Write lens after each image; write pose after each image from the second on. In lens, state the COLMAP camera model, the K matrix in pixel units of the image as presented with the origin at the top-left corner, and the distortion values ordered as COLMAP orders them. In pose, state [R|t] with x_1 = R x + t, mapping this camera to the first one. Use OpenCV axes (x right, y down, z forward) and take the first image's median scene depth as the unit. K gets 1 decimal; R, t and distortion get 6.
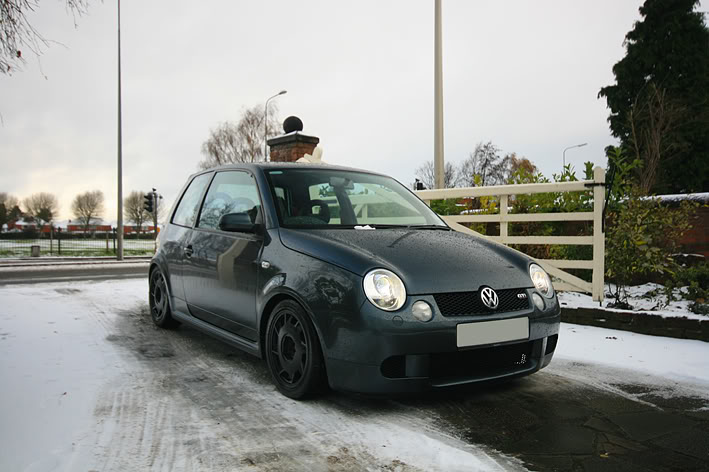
lens RADIAL K [[643.2, 0, 358.3], [0, 643.2, 237.0], [0, 0, 1]] dist [-0.004172, 0.045174]
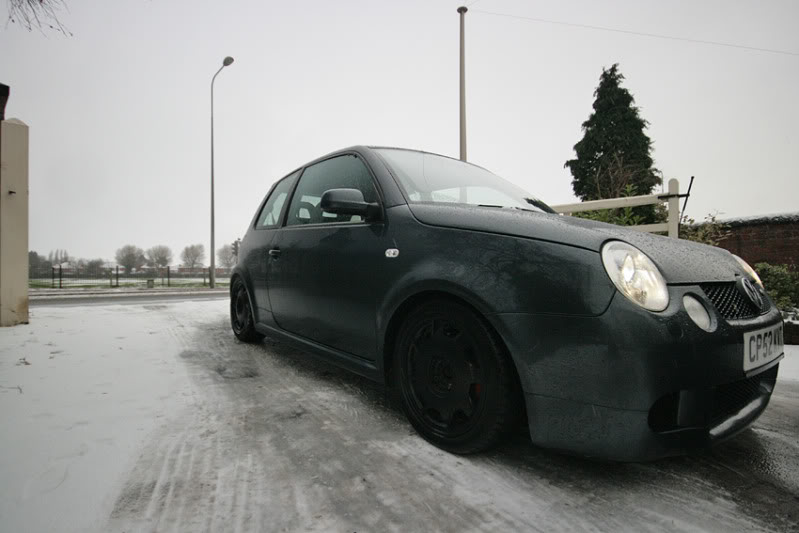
lens RADIAL K [[426.7, 0, 399.5], [0, 426.7, 269.6], [0, 0, 1]] dist [0.002191, -0.000253]
pose [[0.998673, -0.007062, 0.051006, -0.099534], [0.007828, 0.999859, -0.014837, 0.042985], [-0.050894, 0.015216, 0.998588, 0.330457]]
